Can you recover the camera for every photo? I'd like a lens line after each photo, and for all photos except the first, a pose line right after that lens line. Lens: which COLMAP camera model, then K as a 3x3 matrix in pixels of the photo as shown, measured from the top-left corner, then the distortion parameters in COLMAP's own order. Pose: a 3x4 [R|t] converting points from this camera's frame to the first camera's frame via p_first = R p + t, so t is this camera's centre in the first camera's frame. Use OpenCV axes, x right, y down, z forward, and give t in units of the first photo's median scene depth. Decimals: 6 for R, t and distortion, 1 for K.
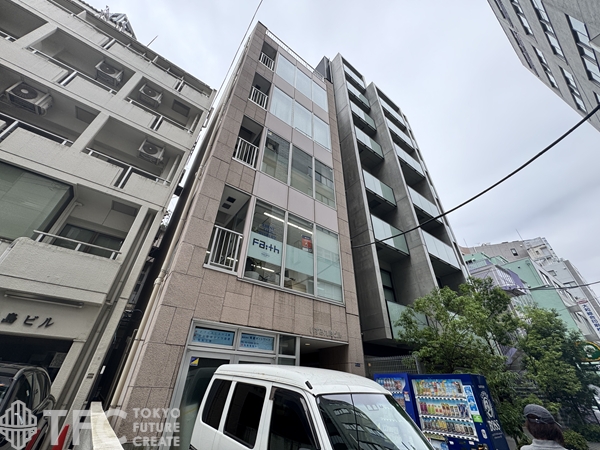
lens RADIAL K [[239.4, 0, 299.0], [0, 239.4, 225.3], [0, 0, 1]] dist [-0.002477, 0.000533]
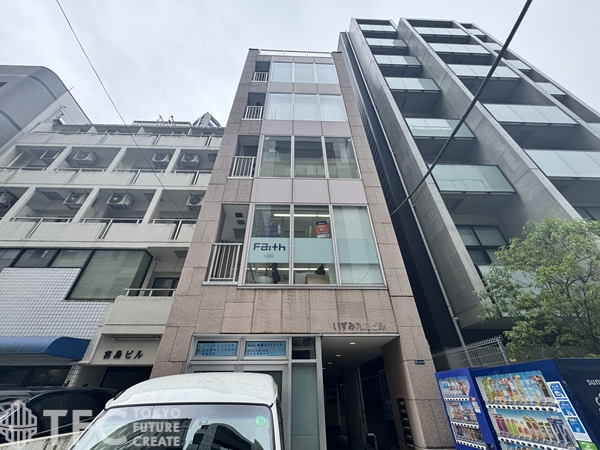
lens RADIAL K [[239.4, 0, 298.7], [0, 239.4, 225.3], [0, 0, 1]] dist [-0.002477, 0.000533]
pose [[0.826977, -0.352541, -0.437976, 0.397190], [0.337703, 0.934276, -0.114385, 0.151782], [0.449516, -0.053312, 0.891680, 0.206042]]
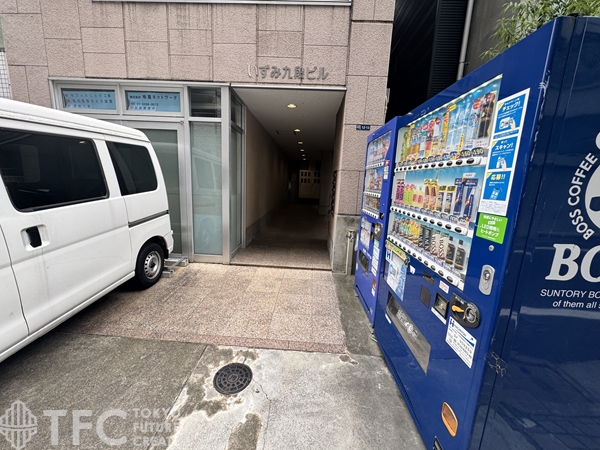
lens RADIAL K [[239.4, 0, 298.5], [0, 239.4, 224.0], [0, 0, 1]] dist [-0.002477, 0.000533]
pose [[0.782853, 0.122422, -0.610044, 0.467171], [0.326229, 0.754124, 0.569976, 0.392106], [0.529826, -0.645221, 0.550431, 0.494579]]
